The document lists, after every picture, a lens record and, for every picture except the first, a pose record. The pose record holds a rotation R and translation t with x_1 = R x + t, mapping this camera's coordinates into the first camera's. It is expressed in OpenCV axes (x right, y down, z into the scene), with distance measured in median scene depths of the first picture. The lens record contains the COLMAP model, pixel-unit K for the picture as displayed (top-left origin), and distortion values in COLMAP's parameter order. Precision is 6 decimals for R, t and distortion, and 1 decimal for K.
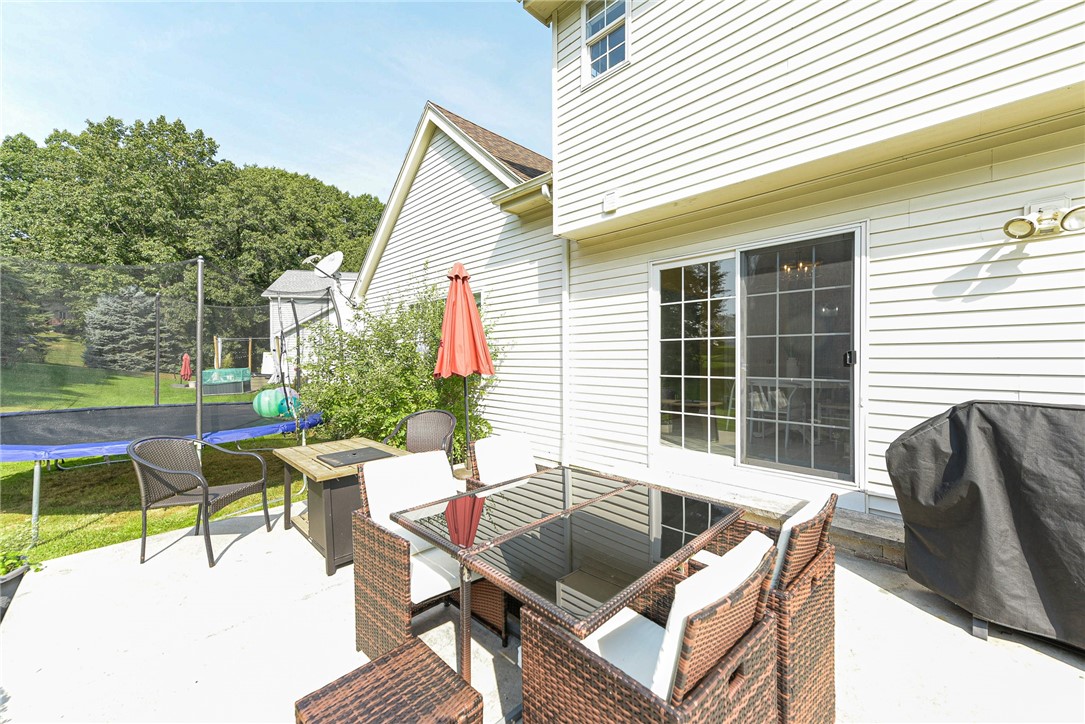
lens RADIAL K [[419.5, 0, 548.7], [0, 419.5, 361.8], [0, 0, 1]] dist [0.010472, 0.000038]
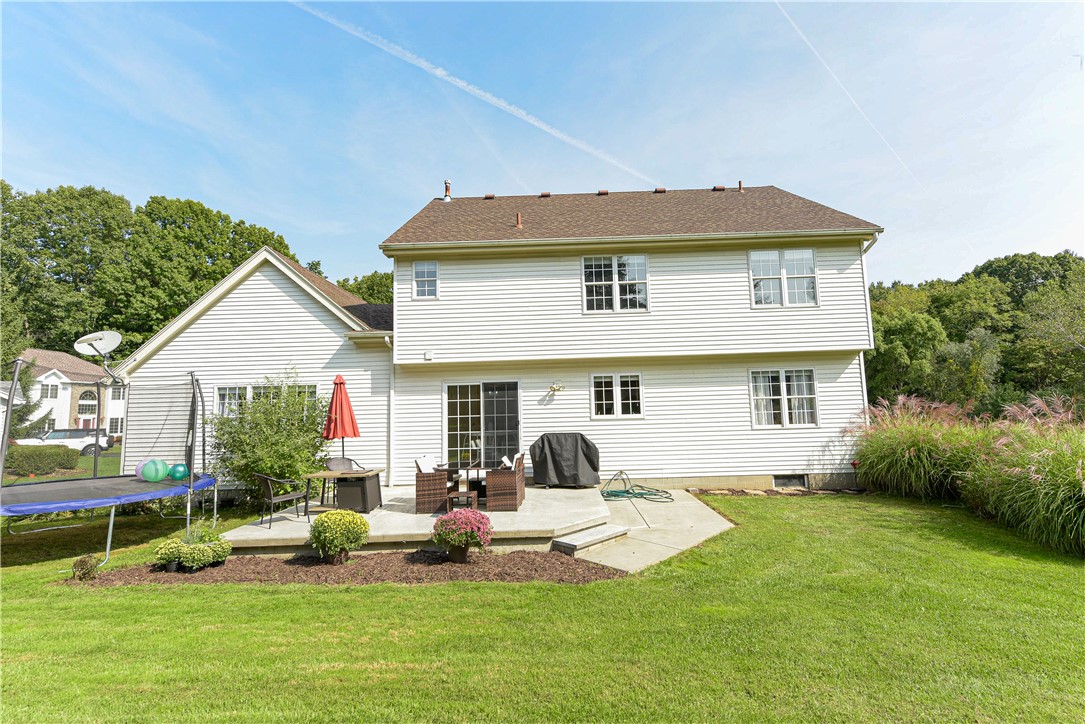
lens RADIAL K [[497.3, 0, 549.1], [0, 497.3, 361.1], [0, 0, 1]] dist [0.012180, -0.000436]
pose [[0.729231, 0.056474, 0.681933, -1.151824], [0.033015, 0.992524, -0.117501, -0.016955], [-0.683471, 0.108199, 0.721915, -1.295226]]
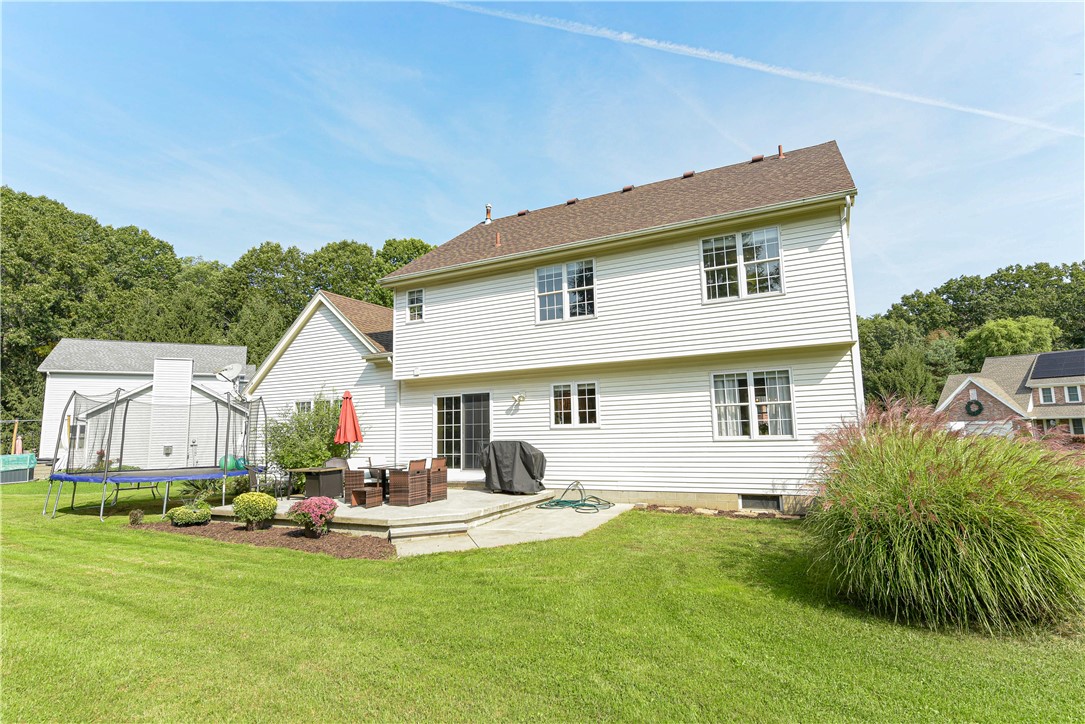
lens RADIAL K [[546.1, 0, 544.0], [0, 546.1, 362.9], [0, 0, 1]] dist [0.004005, 0.000946]
pose [[0.955878, 0.020592, 0.293041, -0.083473], [0.021107, 0.990148, -0.138428, 0.042204], [-0.293004, 0.138506, 0.946026, -2.288622]]
